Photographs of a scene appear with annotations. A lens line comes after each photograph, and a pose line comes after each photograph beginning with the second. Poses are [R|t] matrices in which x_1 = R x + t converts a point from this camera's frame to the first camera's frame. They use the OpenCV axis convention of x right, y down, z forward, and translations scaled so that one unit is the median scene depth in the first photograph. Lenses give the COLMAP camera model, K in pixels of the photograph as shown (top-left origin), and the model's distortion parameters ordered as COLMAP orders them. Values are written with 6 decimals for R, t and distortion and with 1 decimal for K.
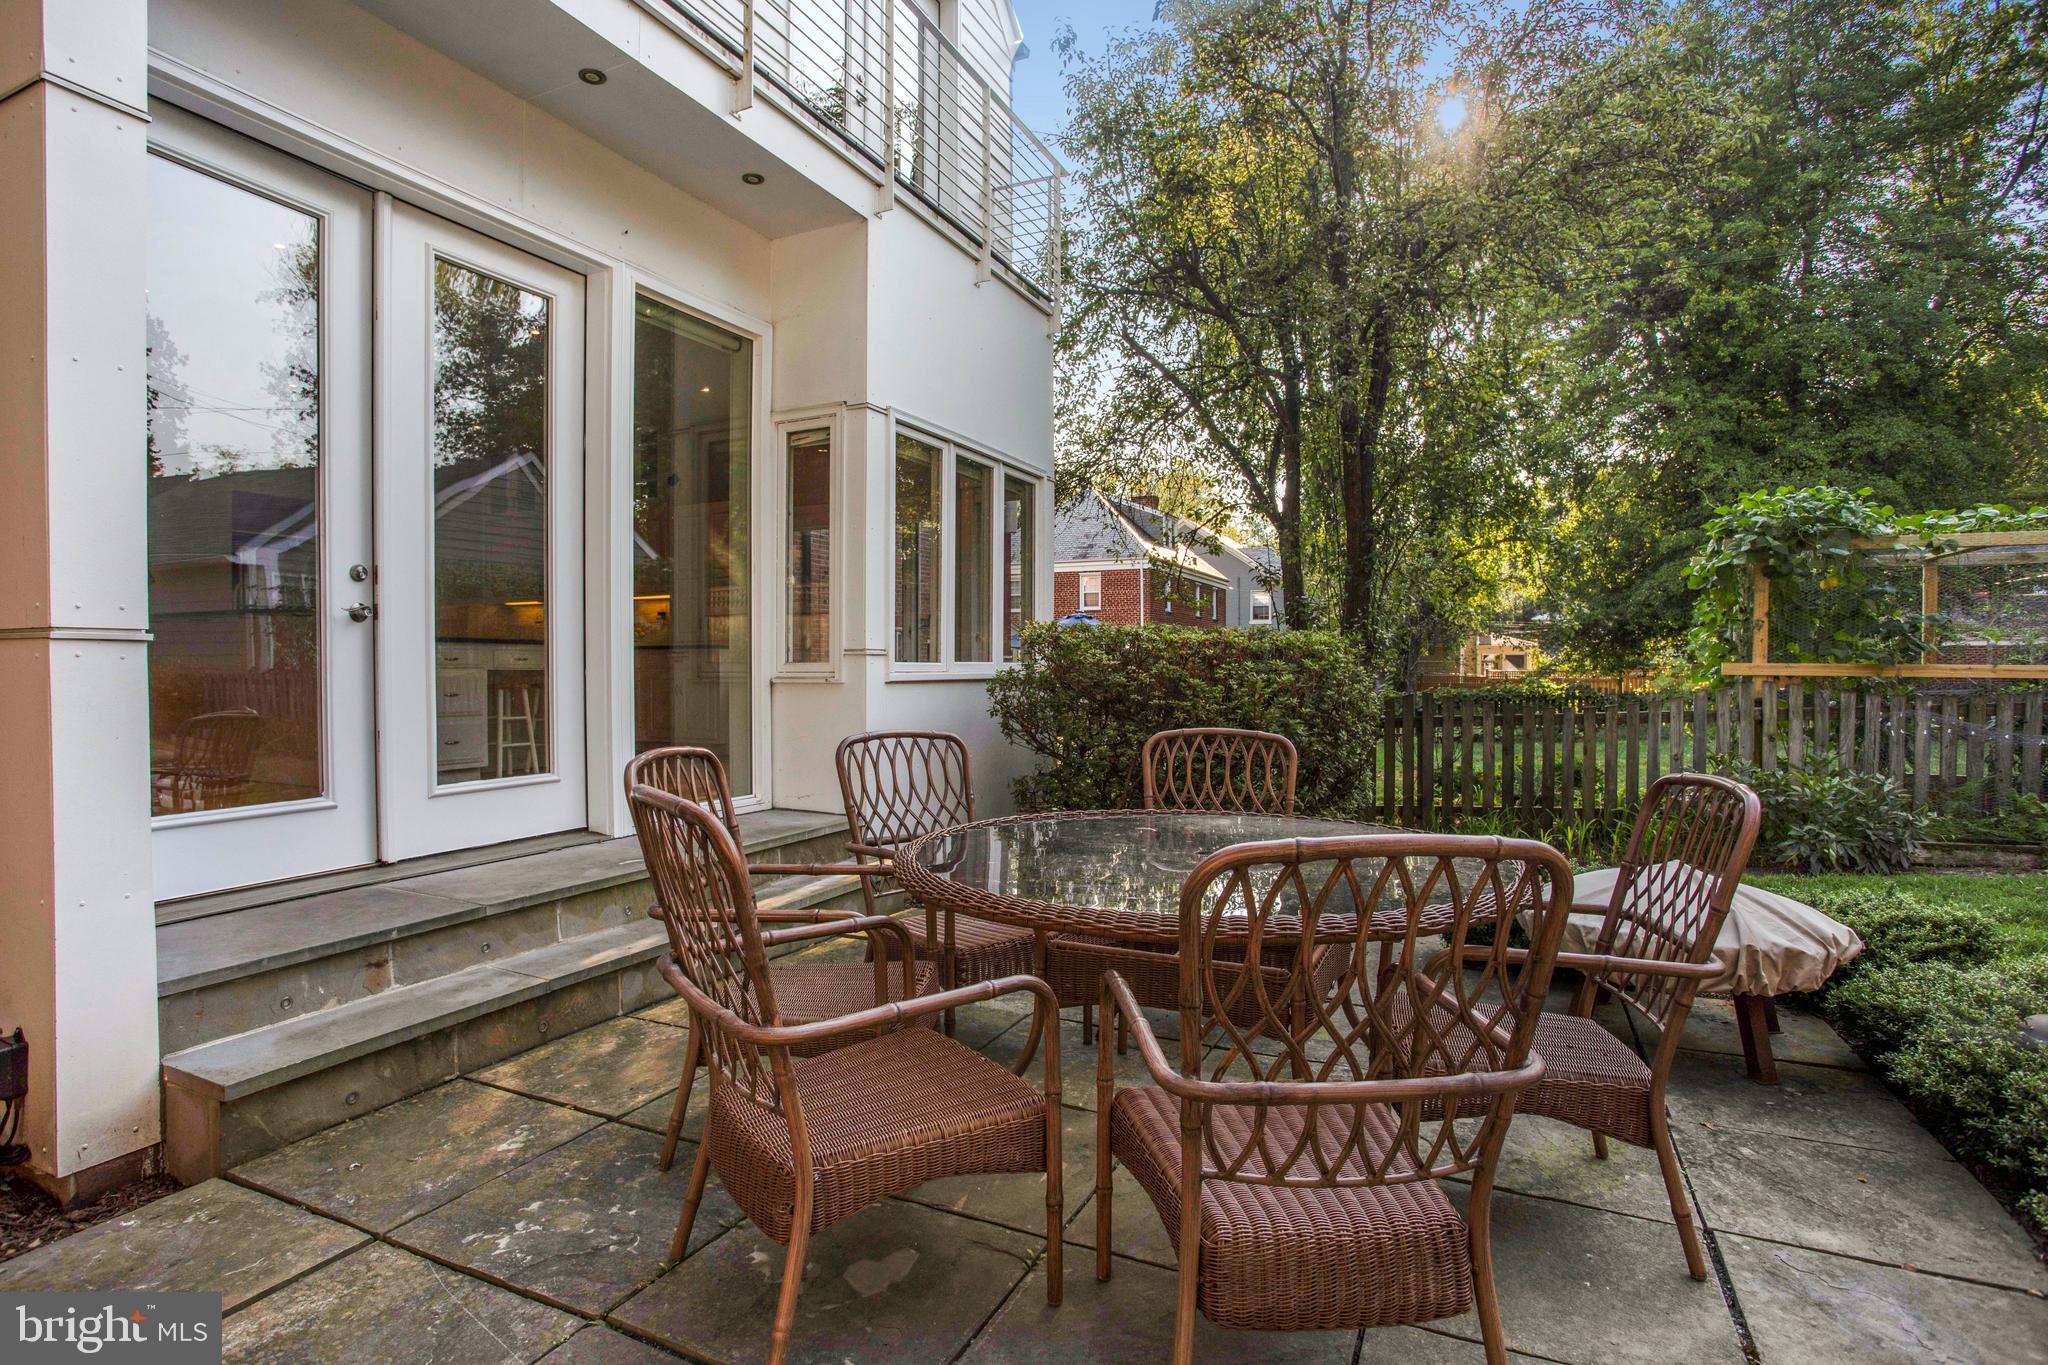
lens RADIAL K [[1026.3, 0, 1028.6], [0, 1026.3, 698.8], [0, 0, 1]] dist [-0.060241, 0.024578]
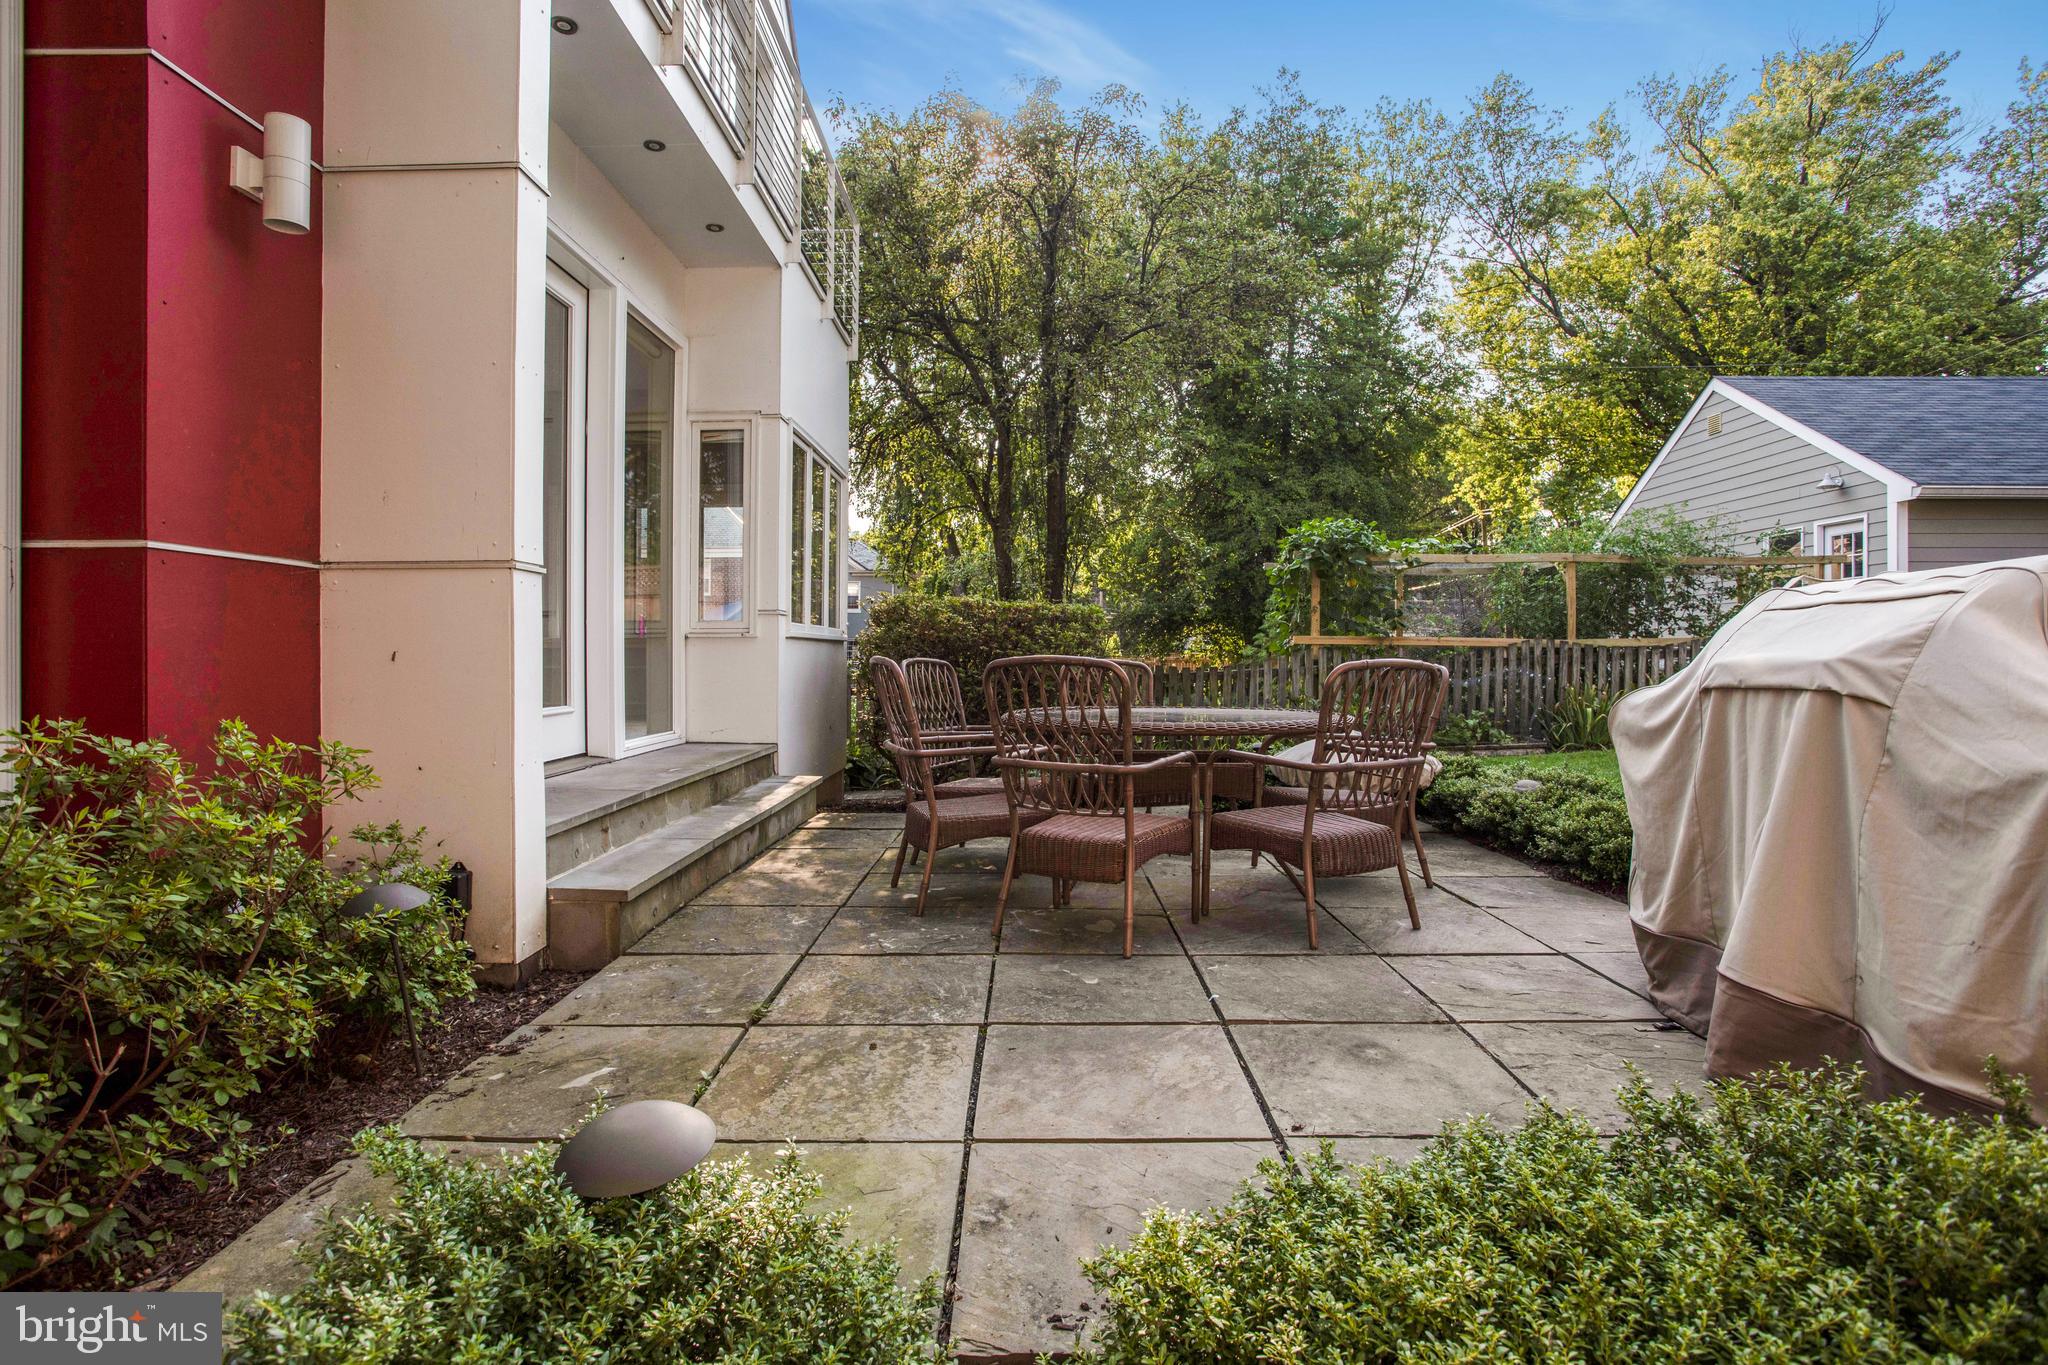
lens RADIAL K [[1002.7, 0, 1024.0], [0, 1002.7, 682.5], [0, 0, 1]] dist [-0.063816, 0.029910]
pose [[0.909963, -0.009338, 0.414583, -0.281735], [0.011637, 0.999928, -0.003021, 0.033981], [-0.414525, 0.007573, 0.910006, -0.167387]]
